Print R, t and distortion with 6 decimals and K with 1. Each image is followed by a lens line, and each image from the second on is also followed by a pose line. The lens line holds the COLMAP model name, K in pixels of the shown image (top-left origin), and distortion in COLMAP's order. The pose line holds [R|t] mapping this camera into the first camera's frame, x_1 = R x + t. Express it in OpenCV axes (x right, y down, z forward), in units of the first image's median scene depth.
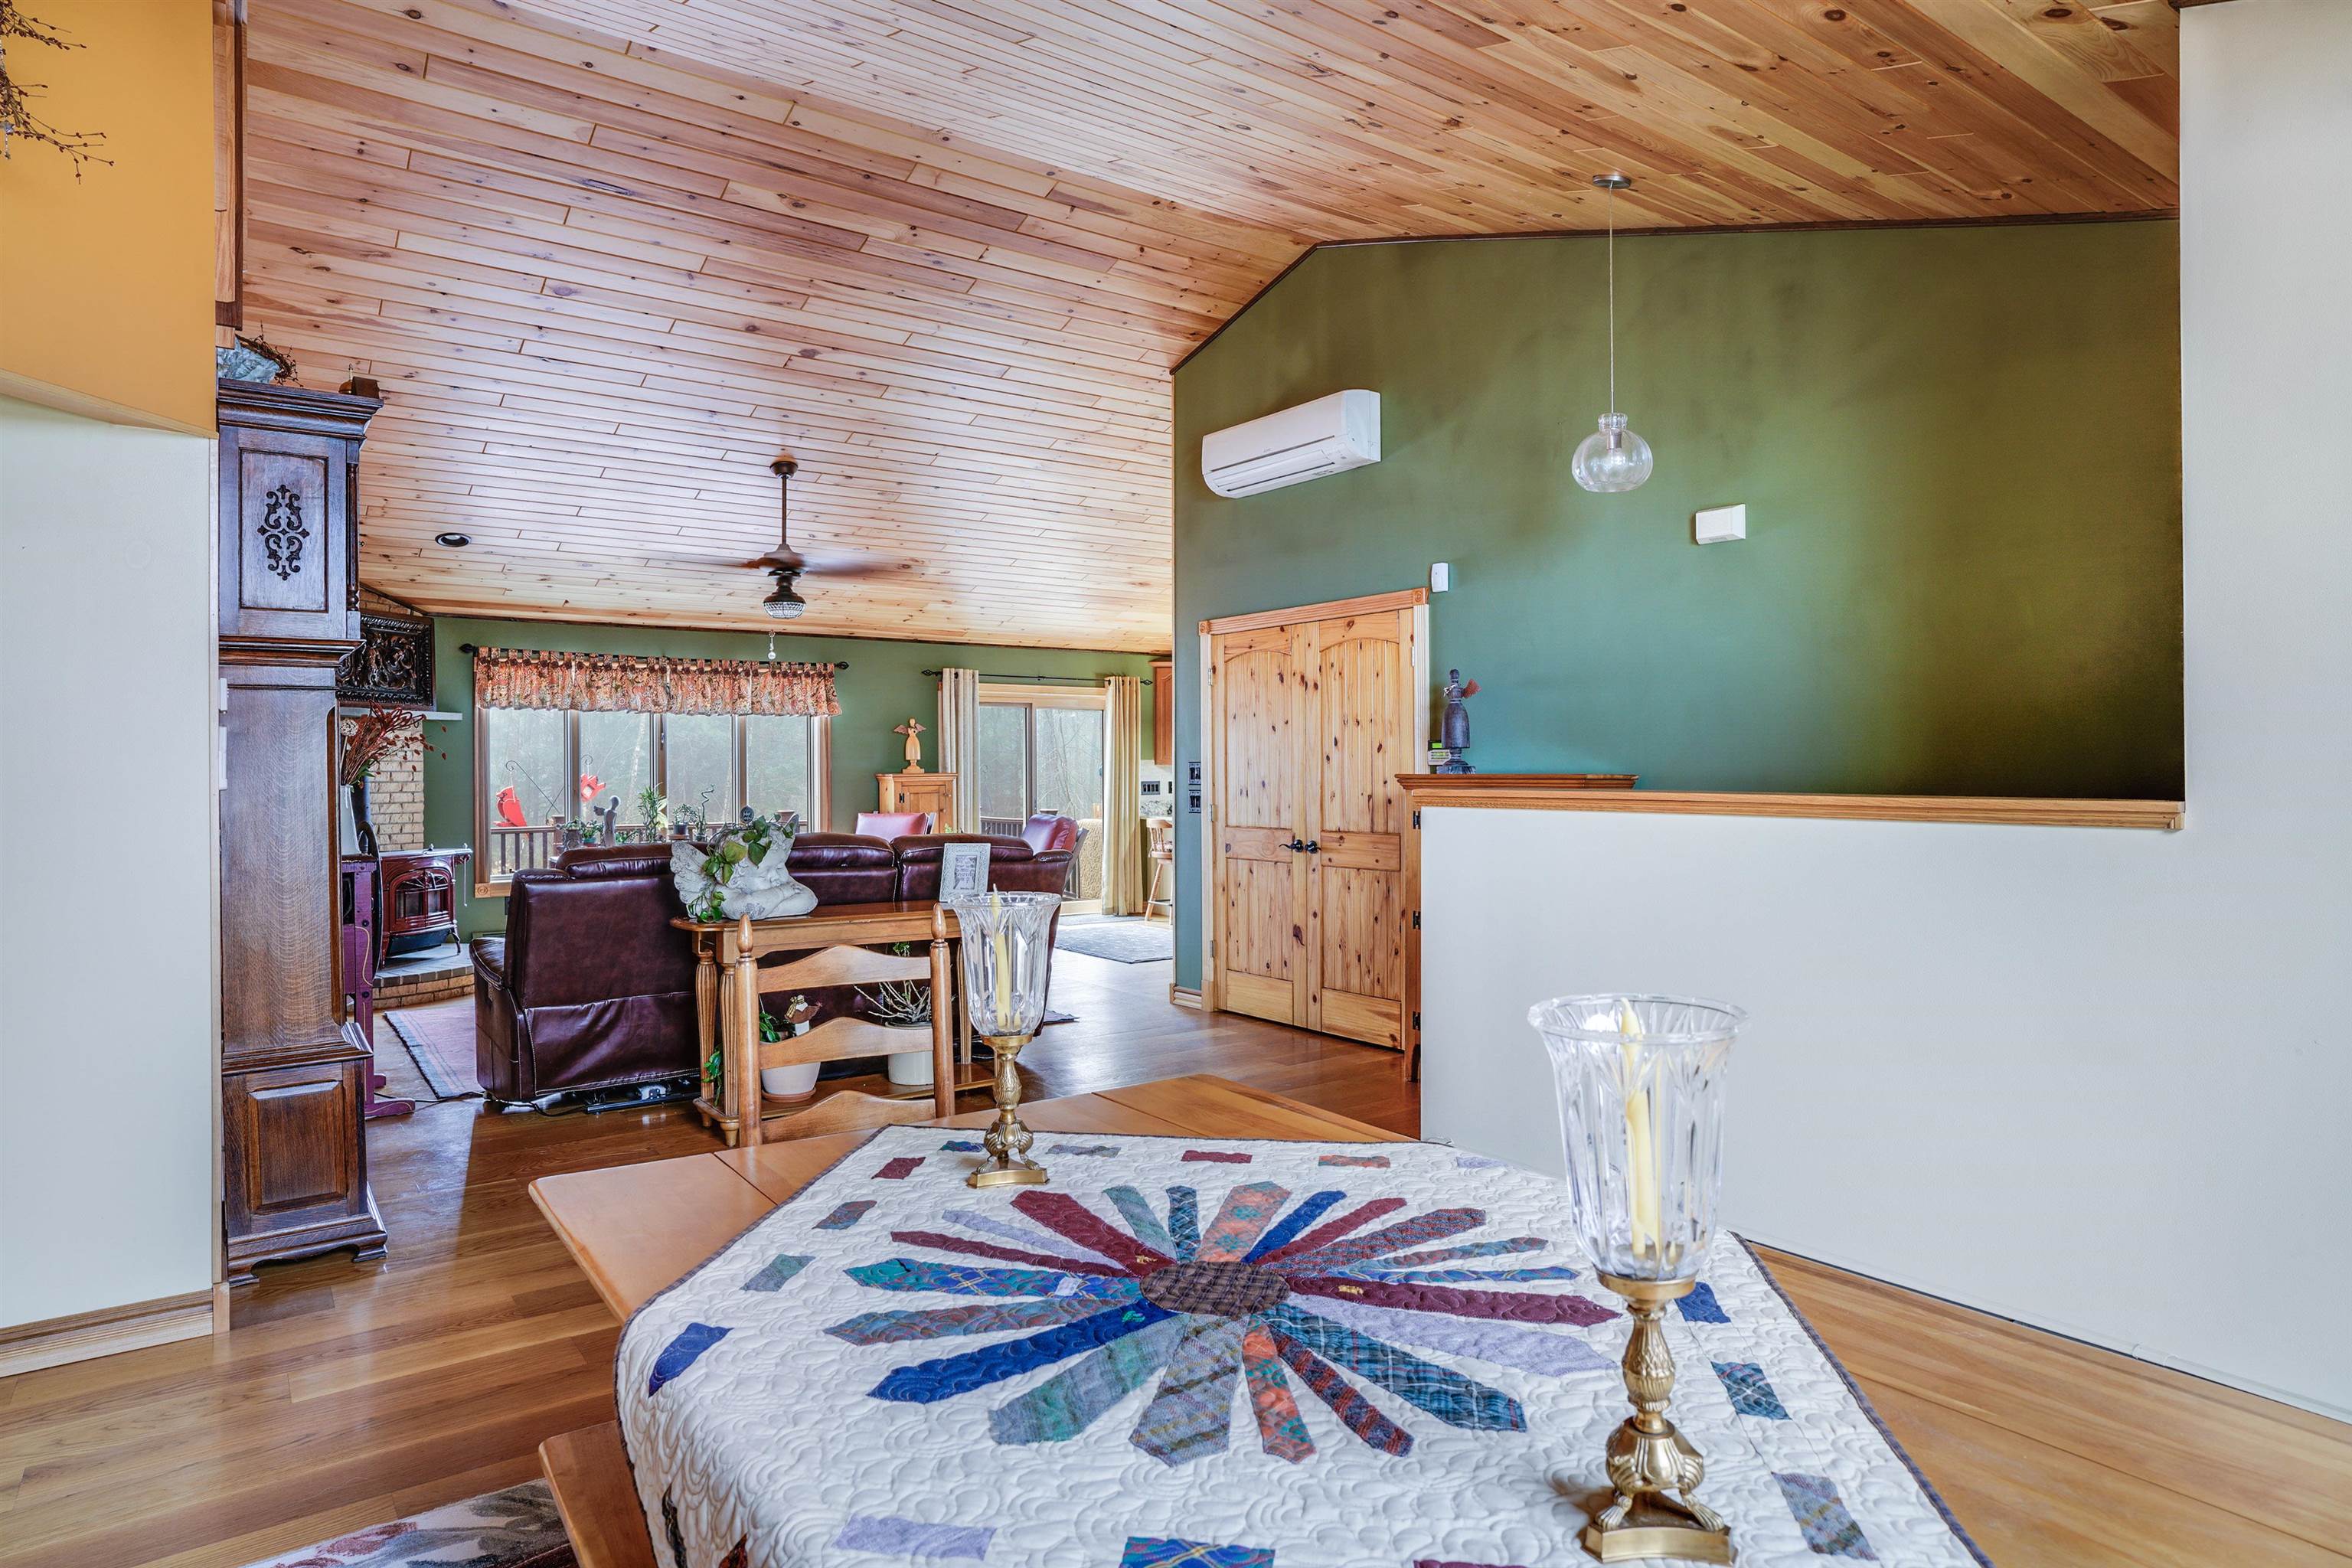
lens RADIAL K [[1356.0, 0, 1171.9], [0, 1356.0, 773.7], [0, 0, 1]] dist [-0.001930, -0.000210]
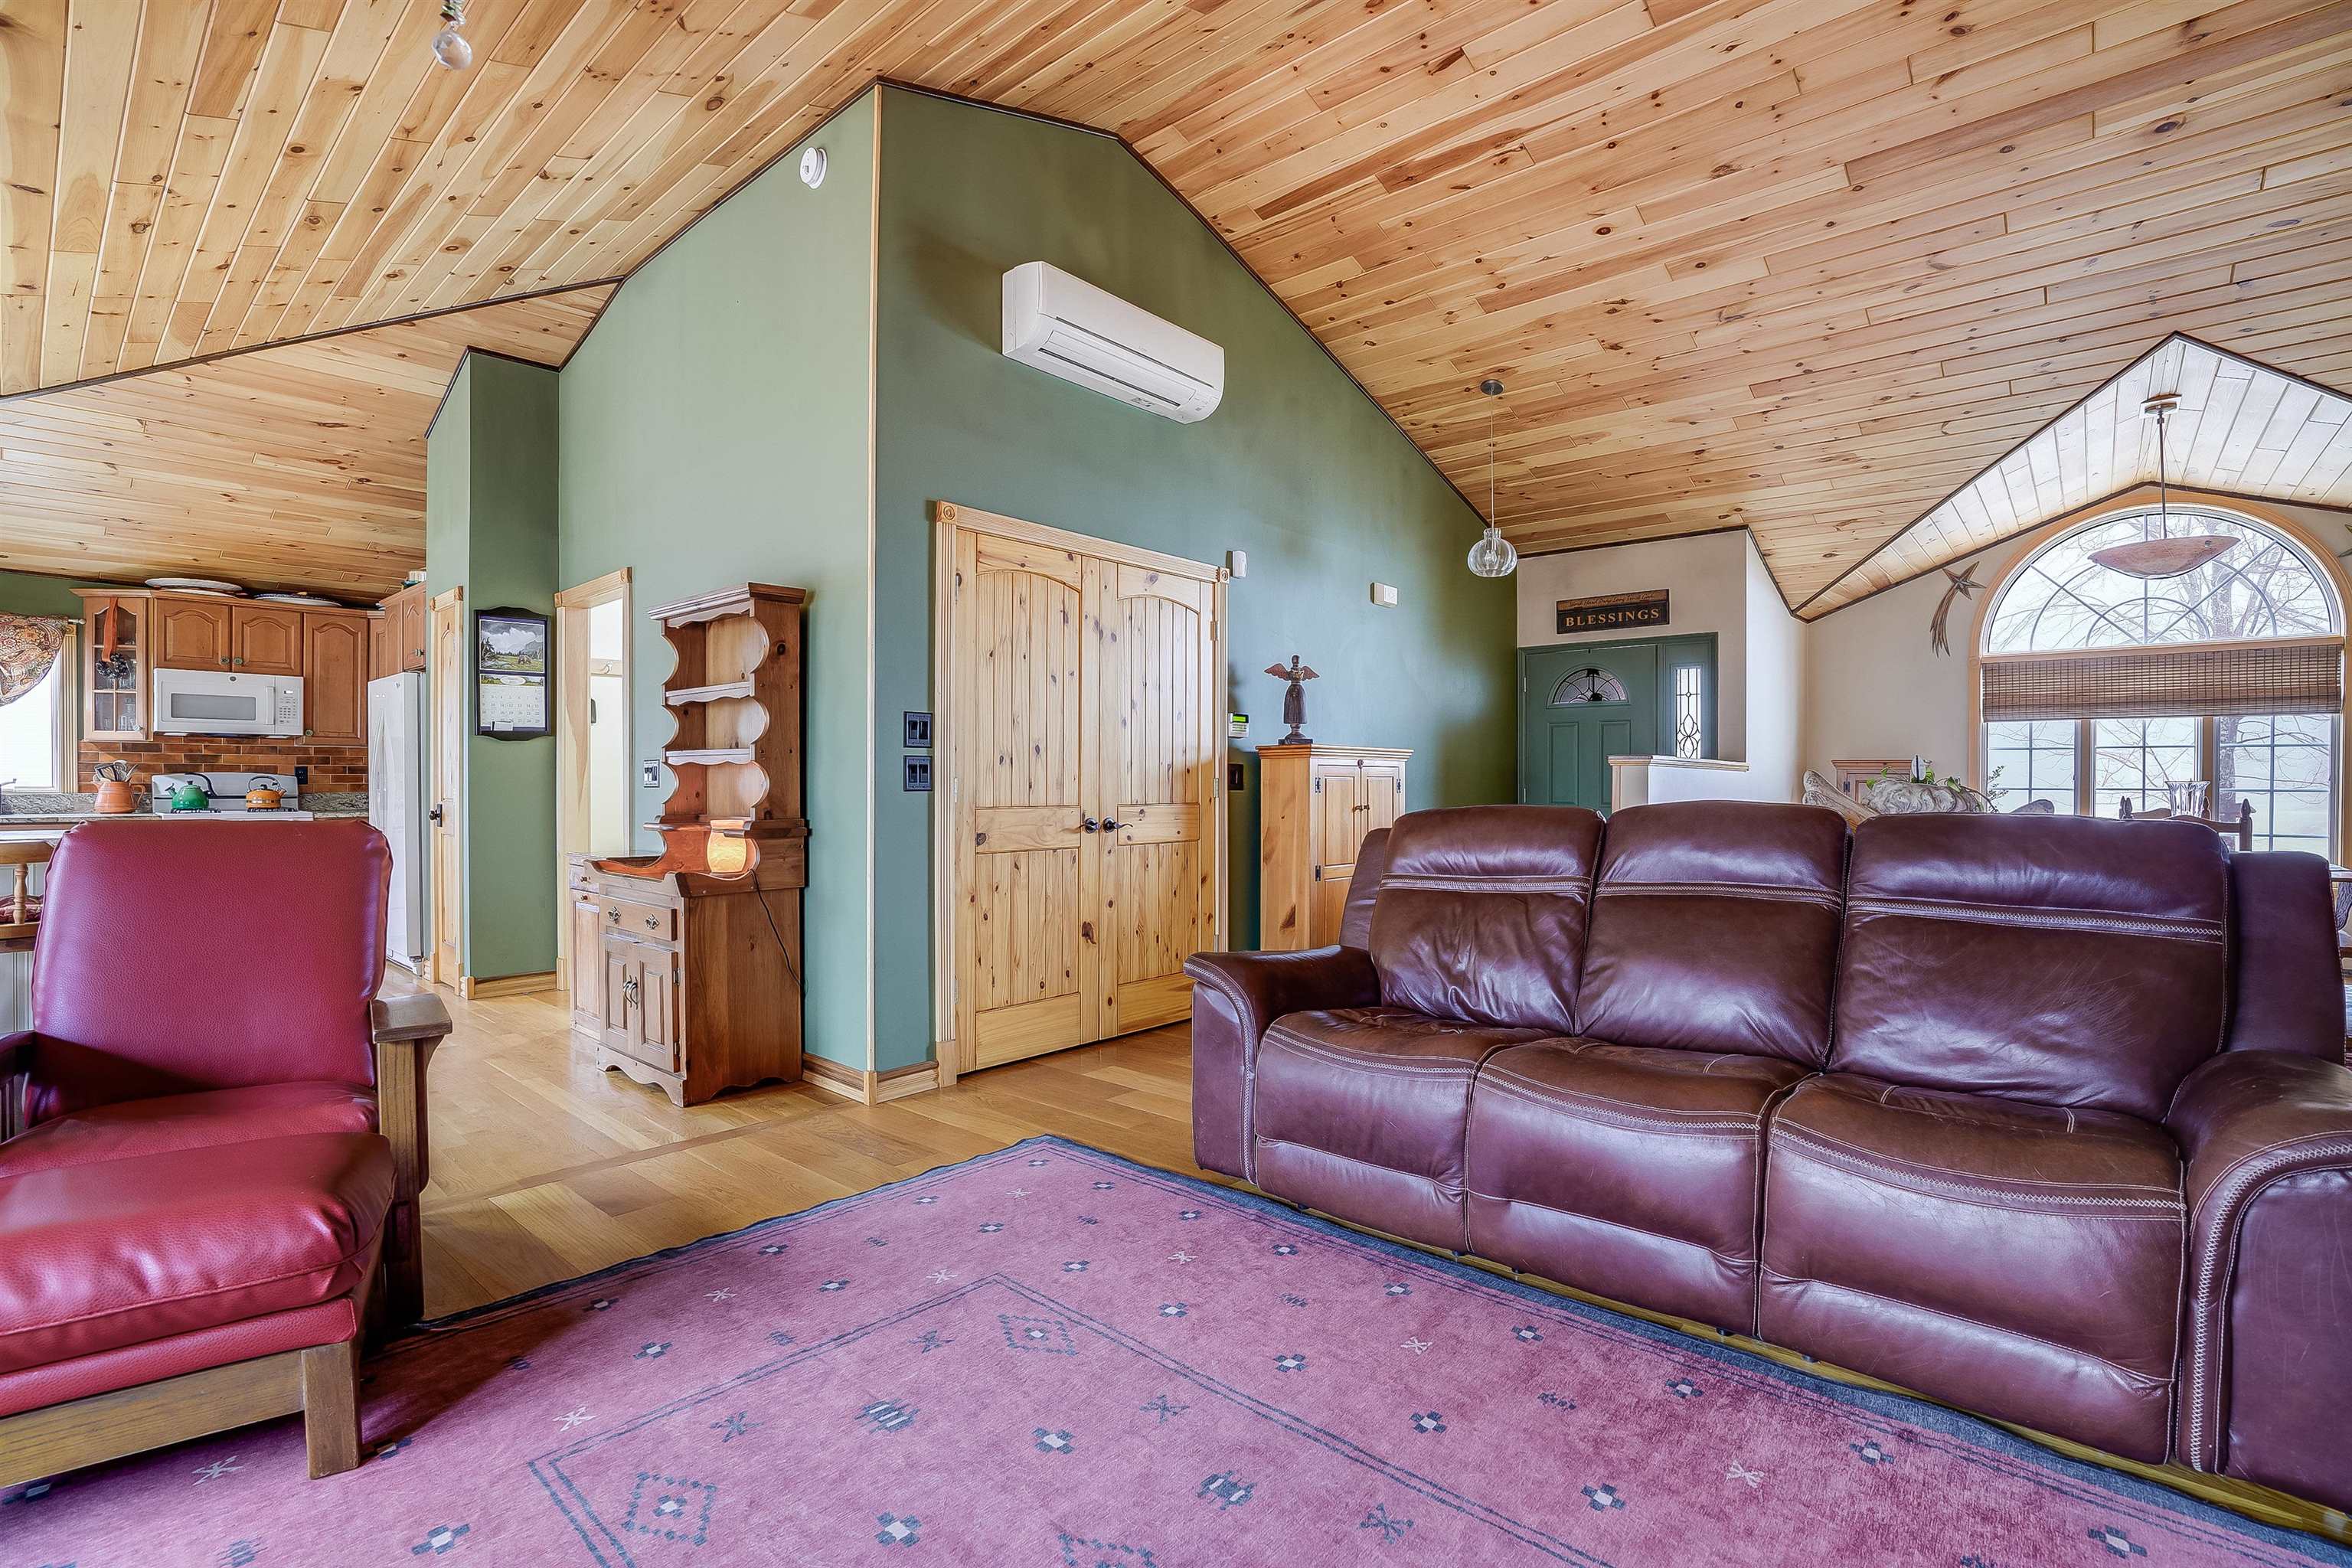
lens RADIAL K [[1068.1, 0, 1176.0], [0, 1068.1, 784.0], [0, 0, 1]] dist [-0.026273, 0.001131]
pose [[-0.212016, 0.000366, 0.977266, -0.400338], [0.000794, 1.000000, -0.000202, 0.020186], [-0.977266, 0.000733, -0.212016, 0.782144]]
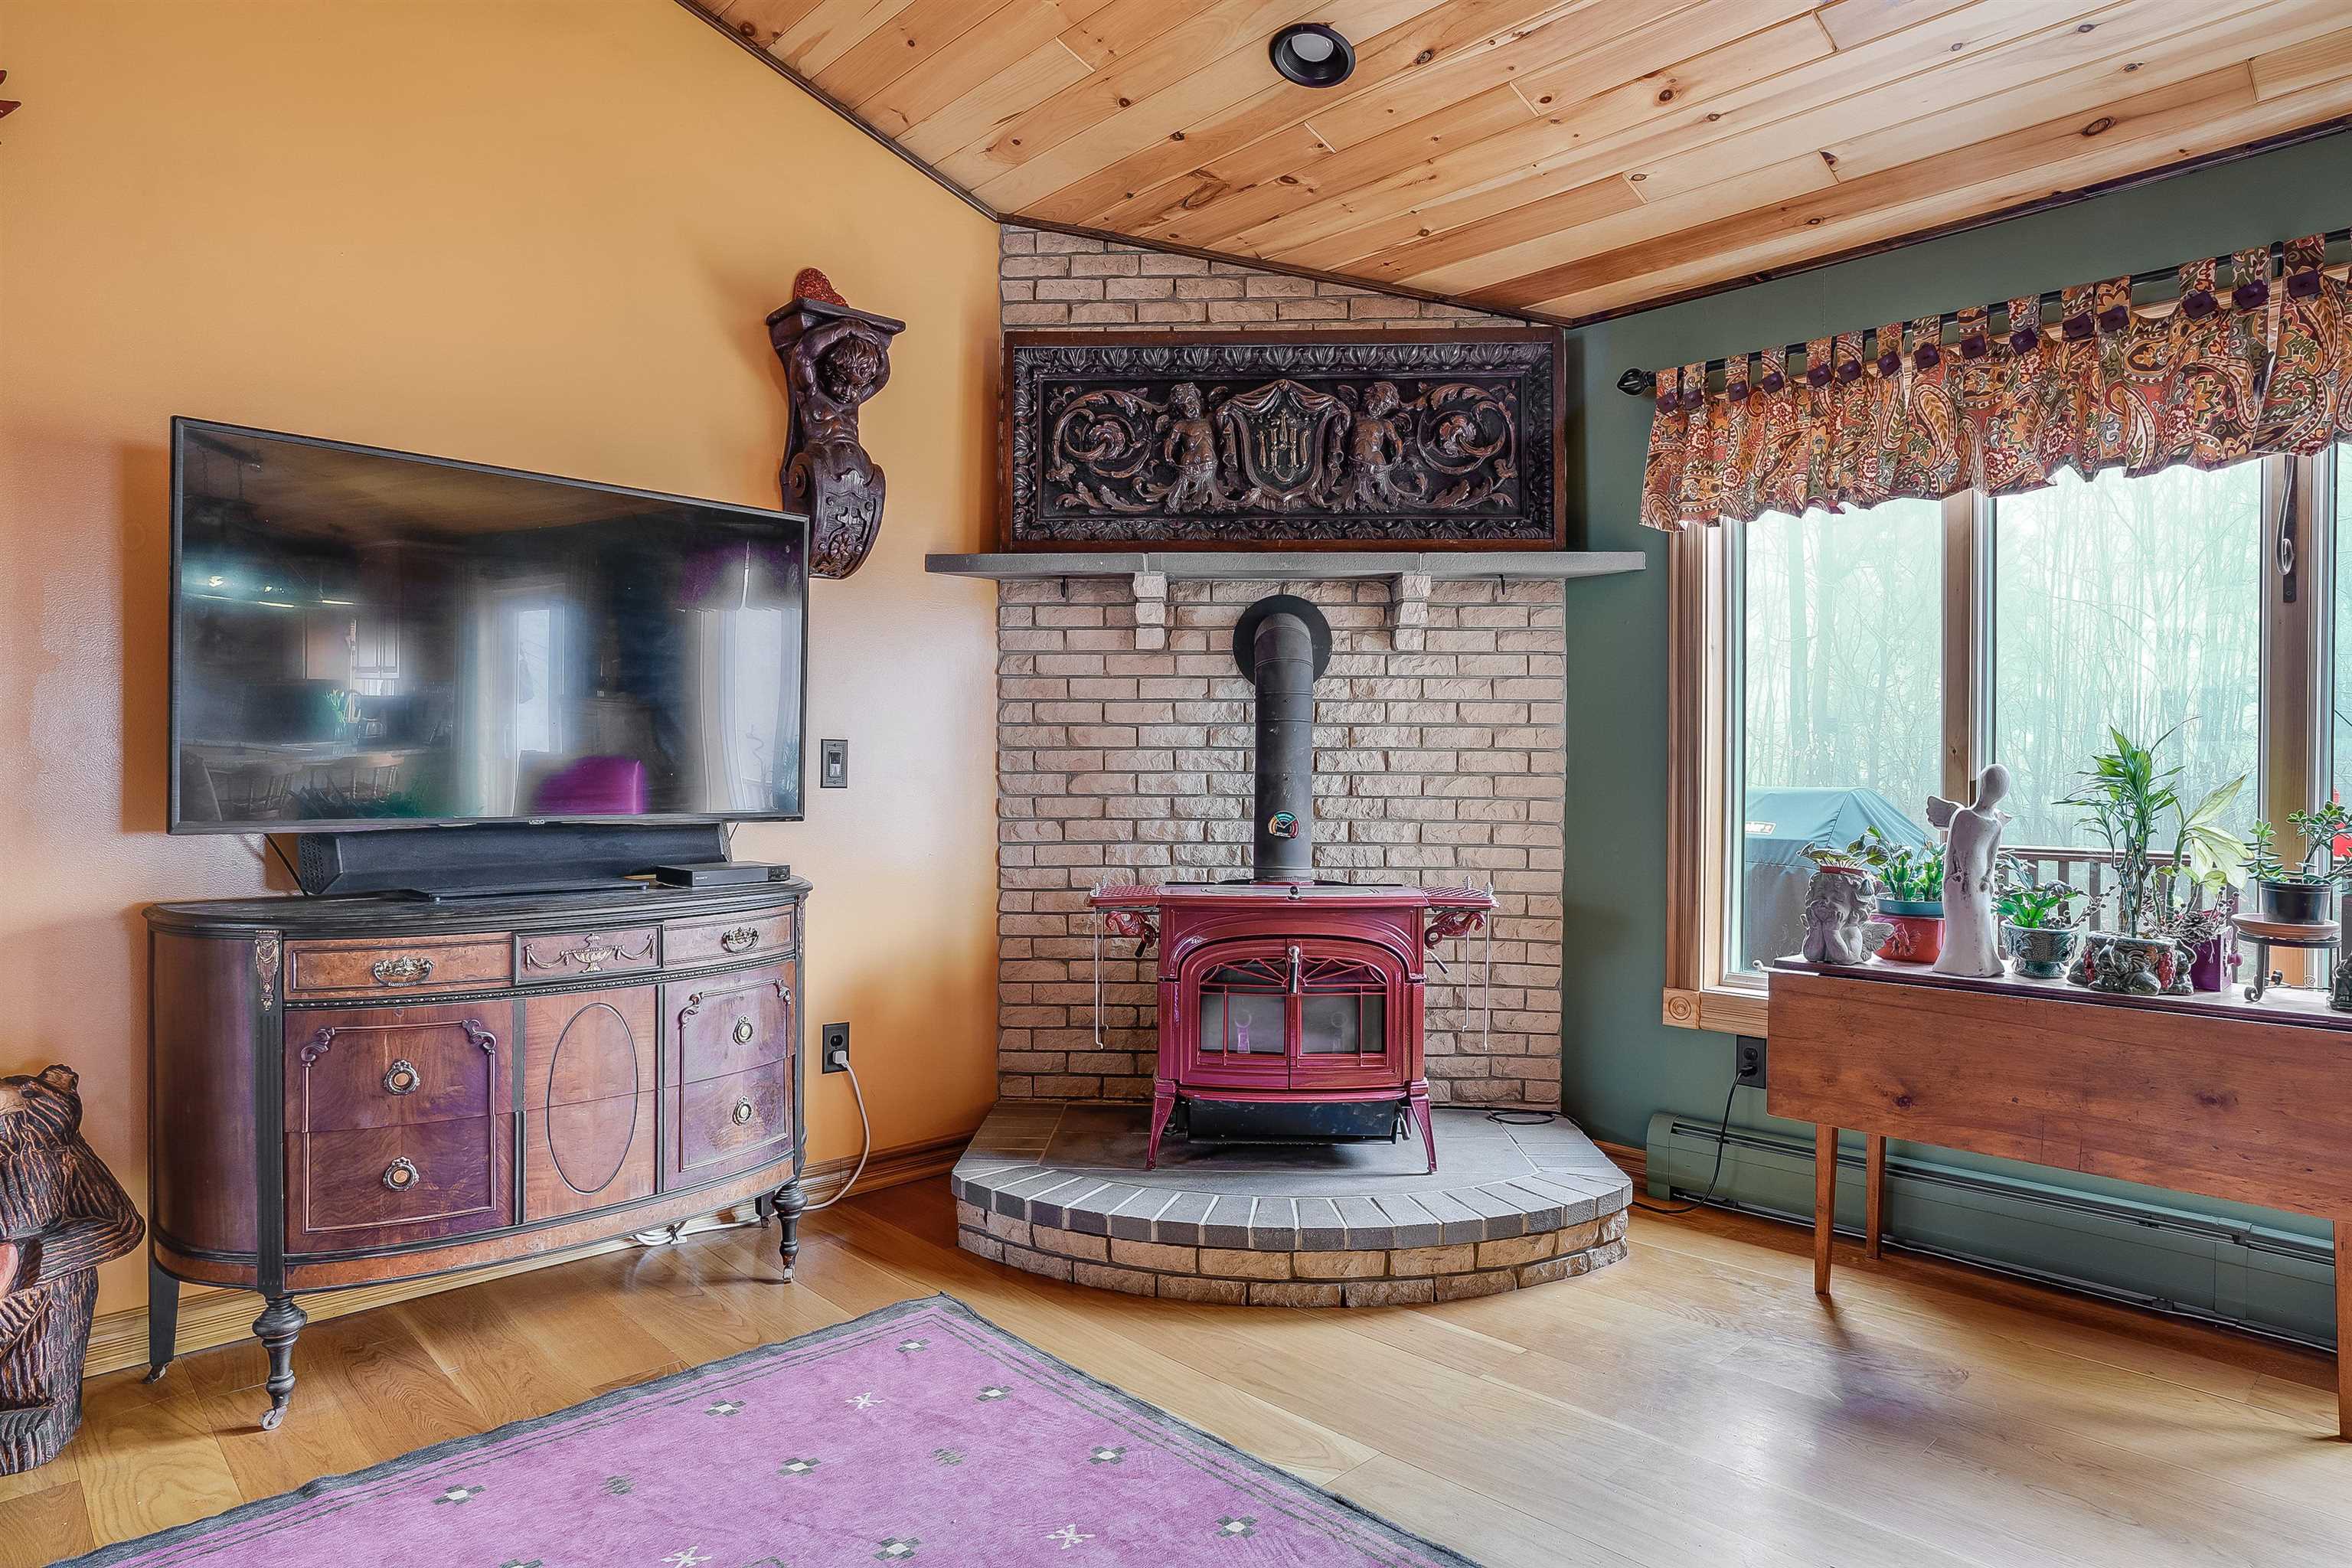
lens RADIAL K [[1352.8, 0, 1176.0], [0, 1352.8, 772.8], [0, 0, 1]] dist [-0.044047, 0.039025]
pose [[0.135310, 0.007211, -0.990777, -0.148314], [-0.008888, 0.999942, 0.006064, 0.017944], [0.990763, 0.007986, 0.135366, 0.784673]]
